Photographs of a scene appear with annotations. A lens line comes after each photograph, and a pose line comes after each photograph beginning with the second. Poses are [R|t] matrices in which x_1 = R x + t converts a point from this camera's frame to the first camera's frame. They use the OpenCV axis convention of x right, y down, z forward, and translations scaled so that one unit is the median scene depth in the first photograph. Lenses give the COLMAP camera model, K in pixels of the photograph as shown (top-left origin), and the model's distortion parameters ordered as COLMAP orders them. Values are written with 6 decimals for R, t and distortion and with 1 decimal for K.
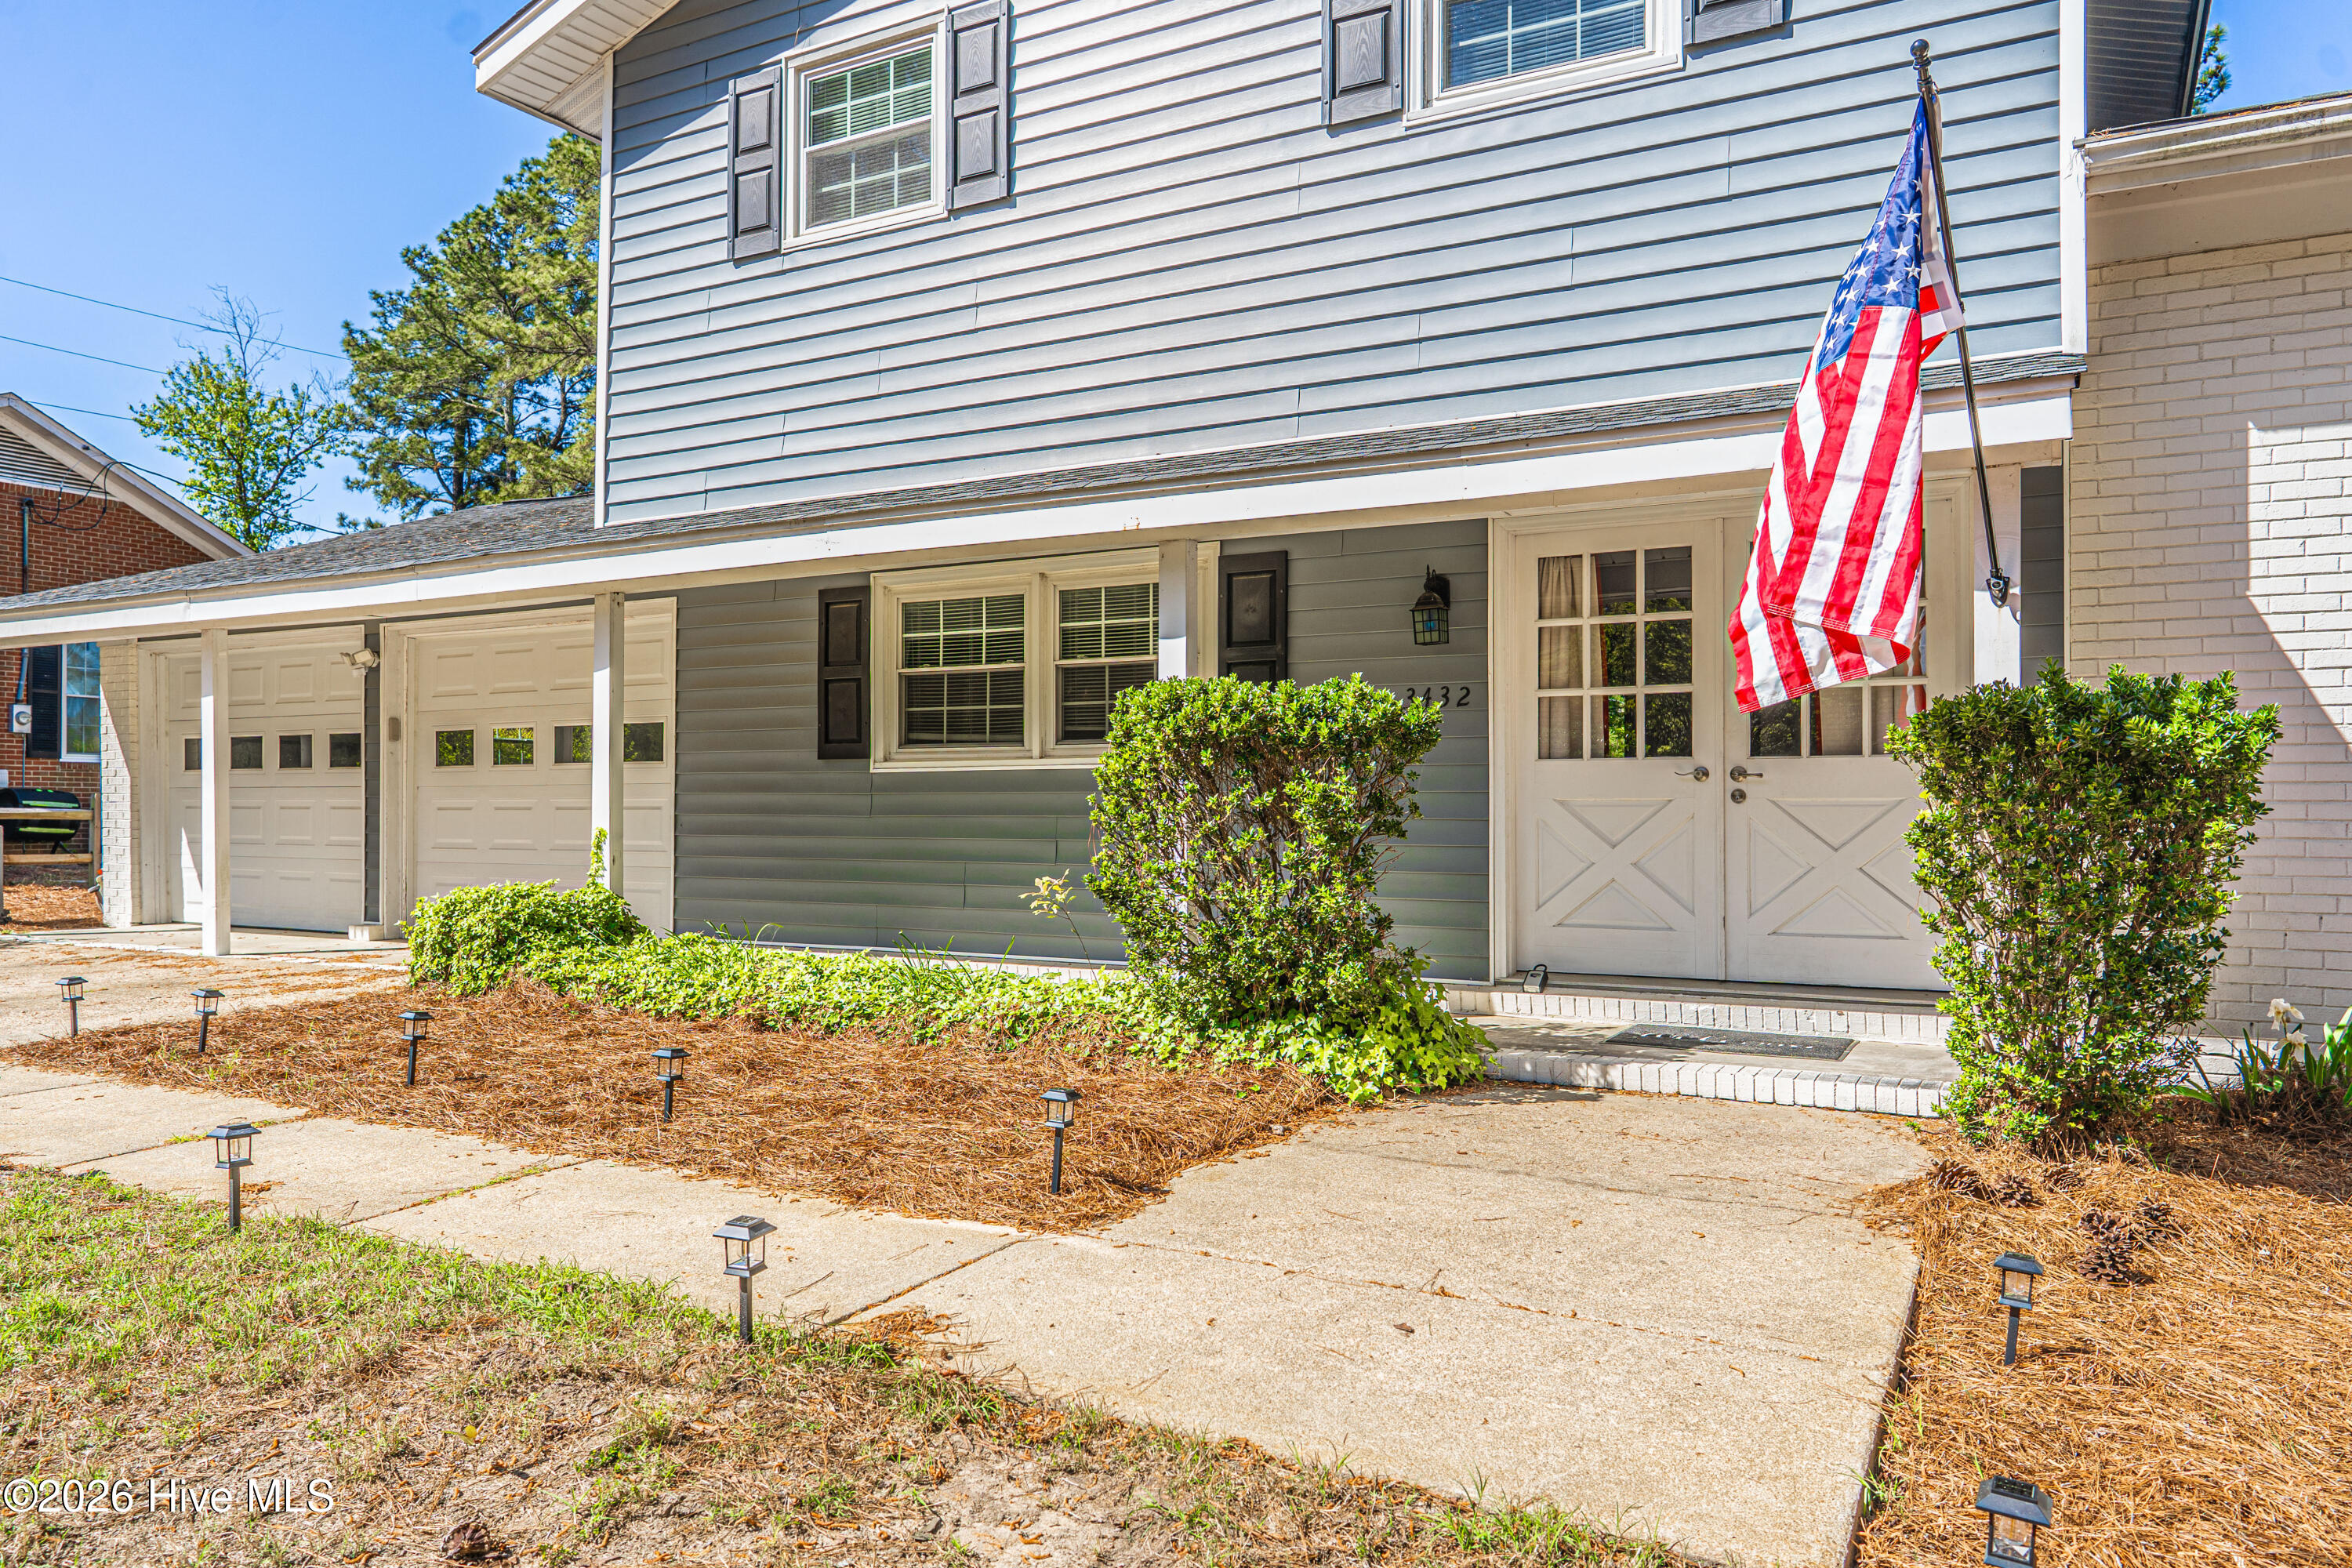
lens RADIAL K [[1589.8, 0, 1173.2], [0, 1589.8, 791.4], [0, 0, 1]] dist [0.000222, 0.009323]
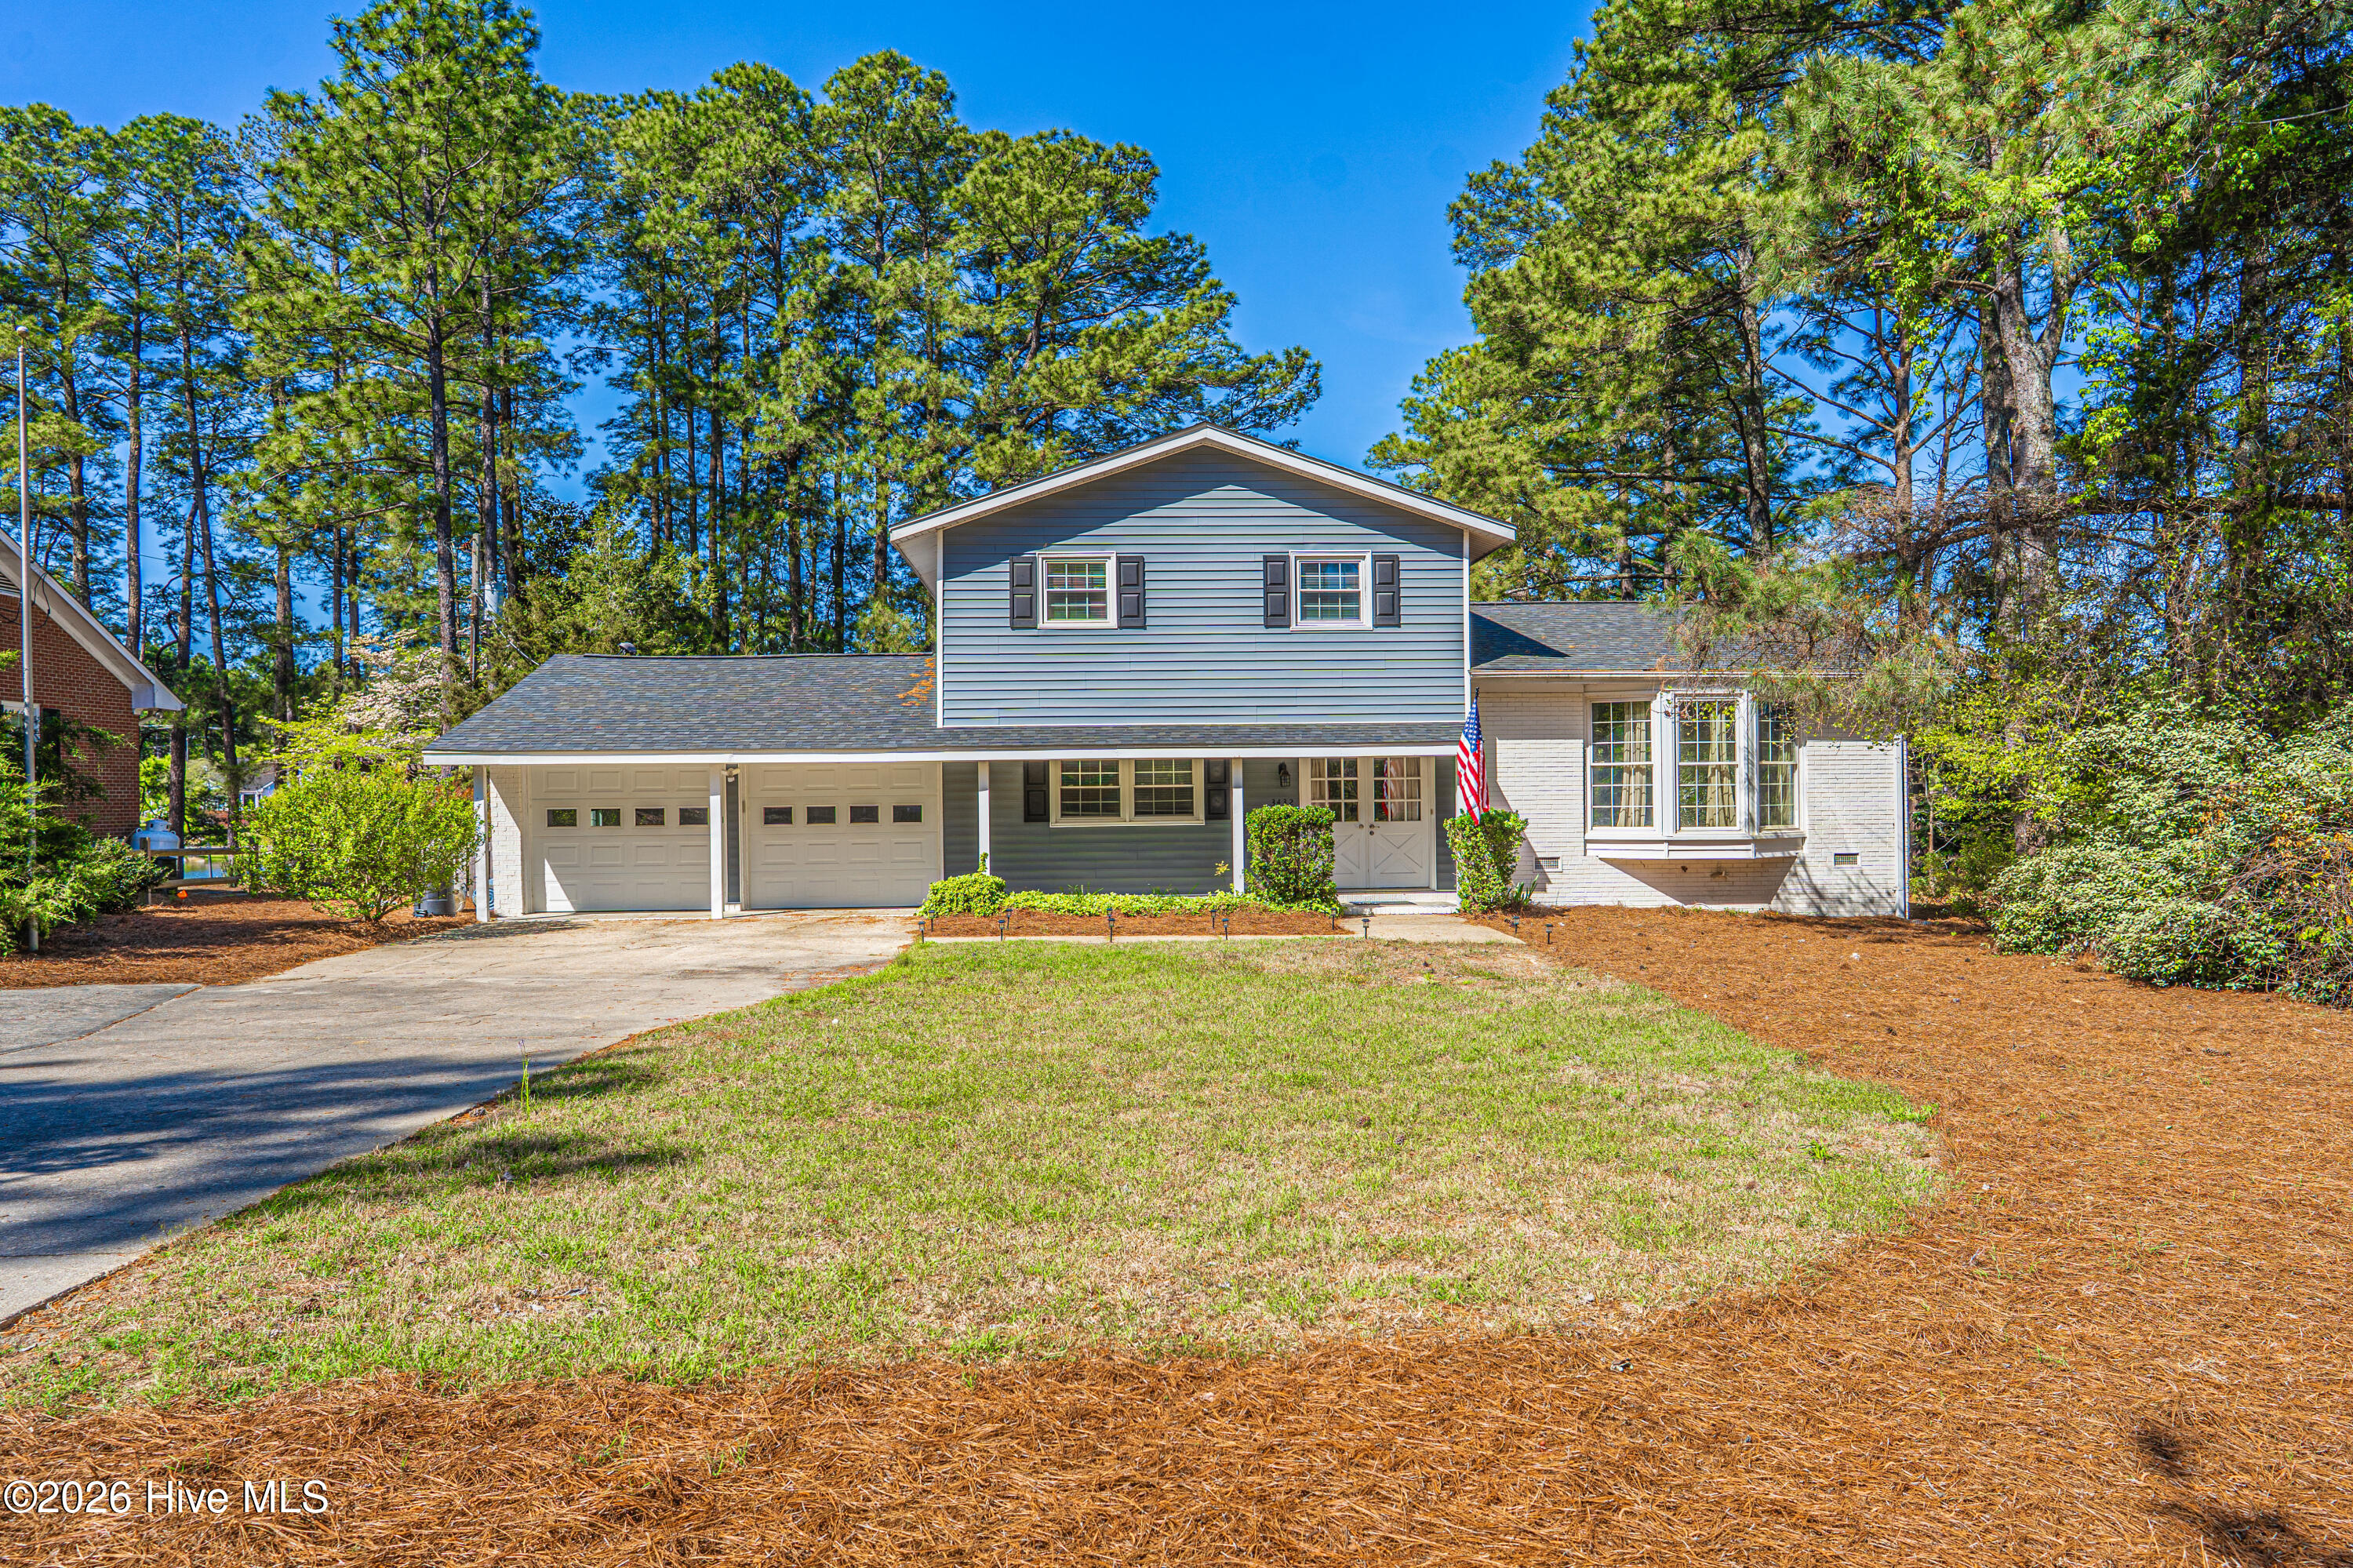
lens RADIAL K [[1590.6, 0, 1178.5], [0, 1590.6, 786.5], [0, 0, 1]] dist [0.000222, 0.009323]
pose [[0.856611, -0.003580, 0.515950, -1.378462], [0.007493, 0.999957, -0.005500, -0.064393], [-0.515908, 0.008577, 0.856601, -1.328214]]
